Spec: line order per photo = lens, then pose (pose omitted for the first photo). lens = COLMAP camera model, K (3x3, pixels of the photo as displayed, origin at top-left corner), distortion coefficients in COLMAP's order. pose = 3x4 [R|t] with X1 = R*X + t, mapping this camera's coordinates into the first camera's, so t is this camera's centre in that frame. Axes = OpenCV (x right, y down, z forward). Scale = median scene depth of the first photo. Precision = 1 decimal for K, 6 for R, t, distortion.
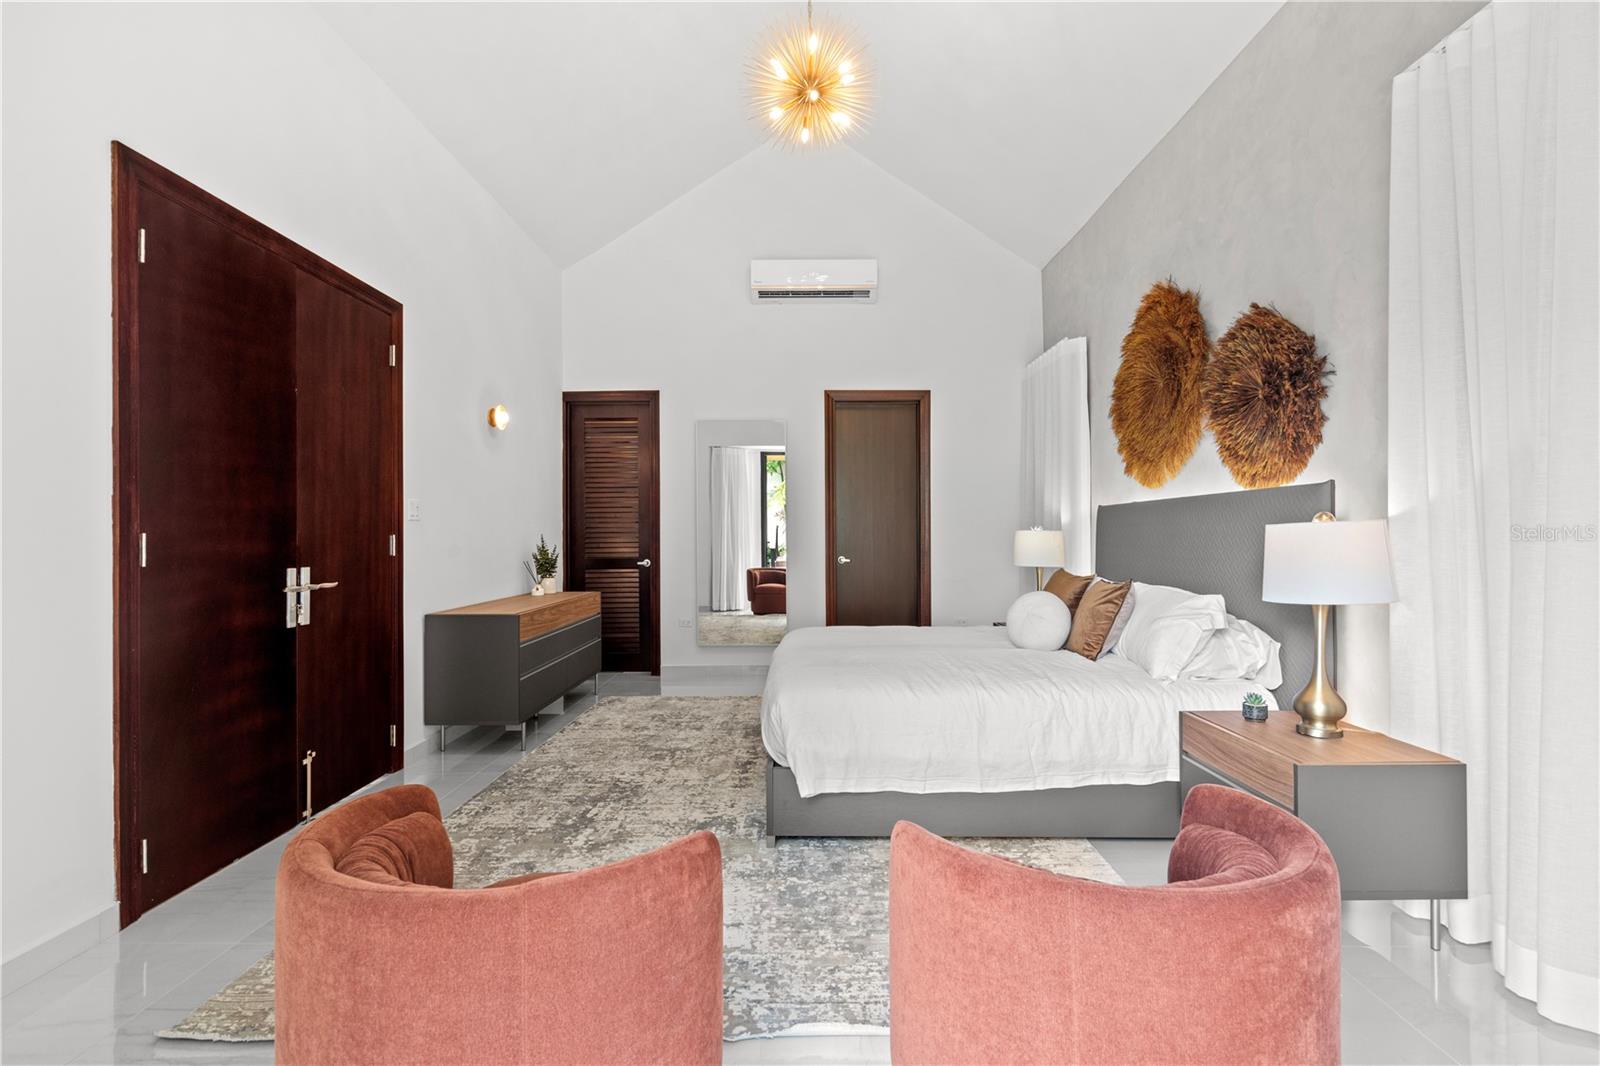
lens RADIAL K [[714.0, 0, 800.0], [0, 714.0, 533.0], [0, 0, 1]] dist [0.000897, 0.000042]
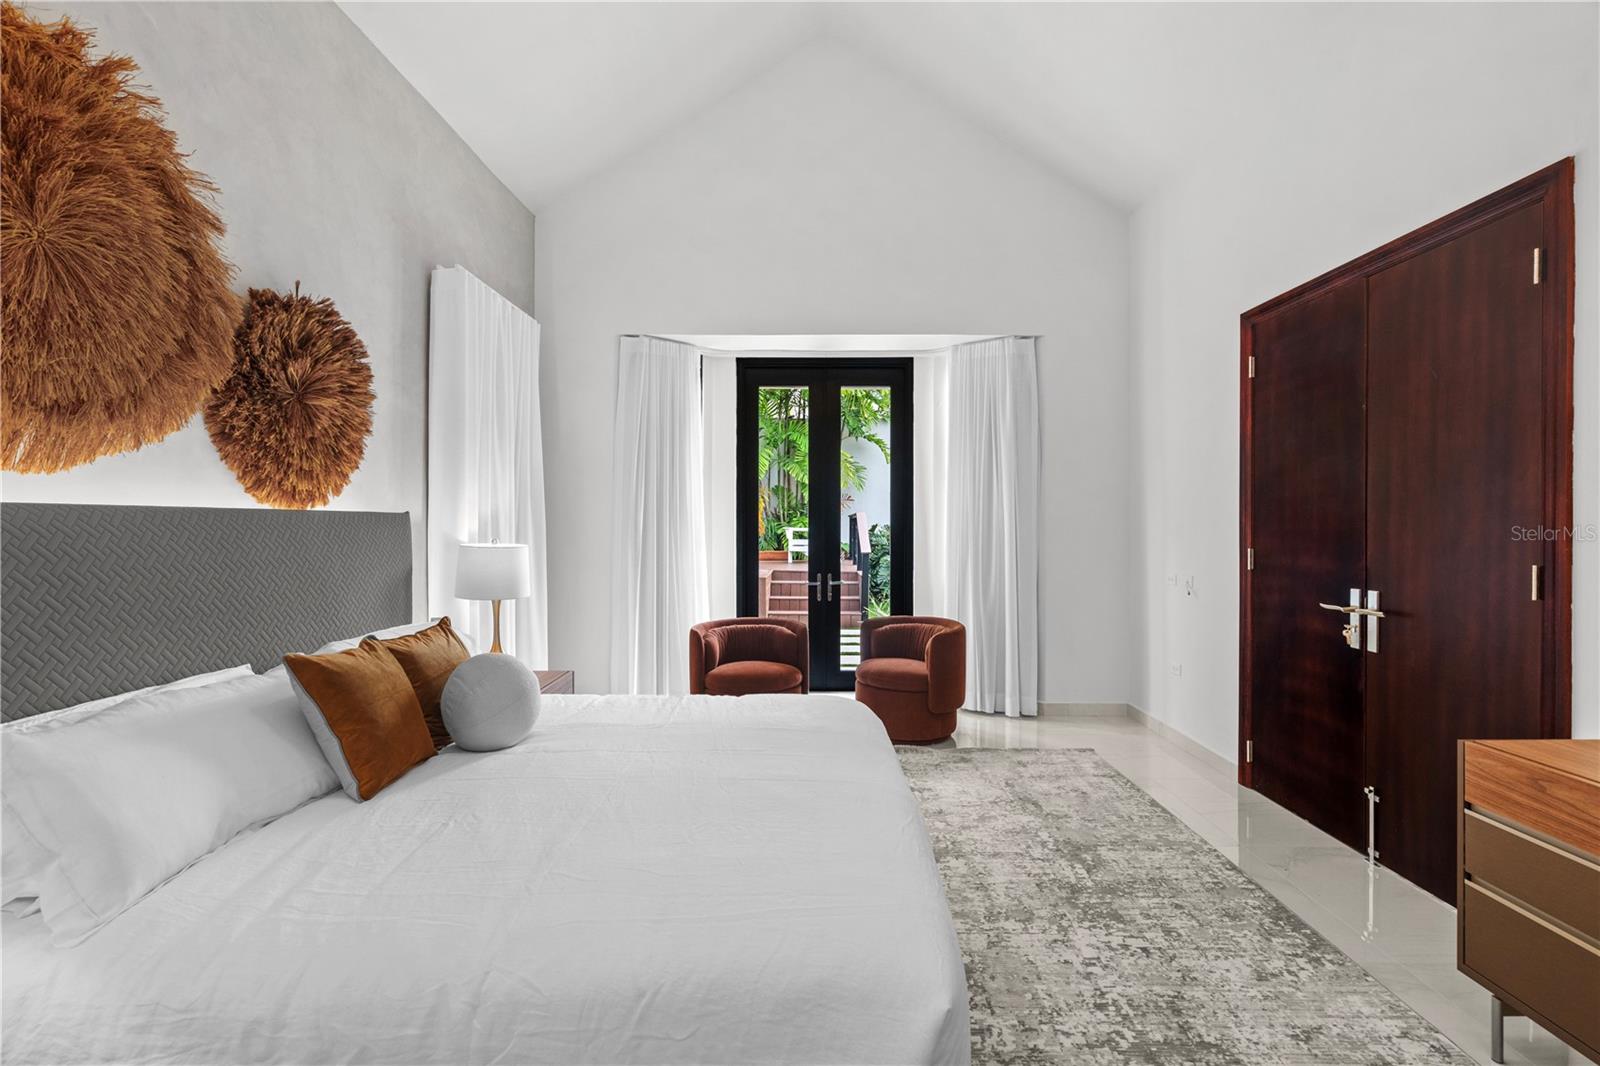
lens RADIAL K [[714.0, 0, 800.0], [0, 714.0, 533.0], [0, 0, 1]] dist [0.000897, 0.000042]
pose [[-0.999991, 0.004208, -0.000880, 0.061150], [0.004200, 0.999945, 0.009567, -0.040612], [0.000920, 0.009563, -0.999954, 1.948536]]
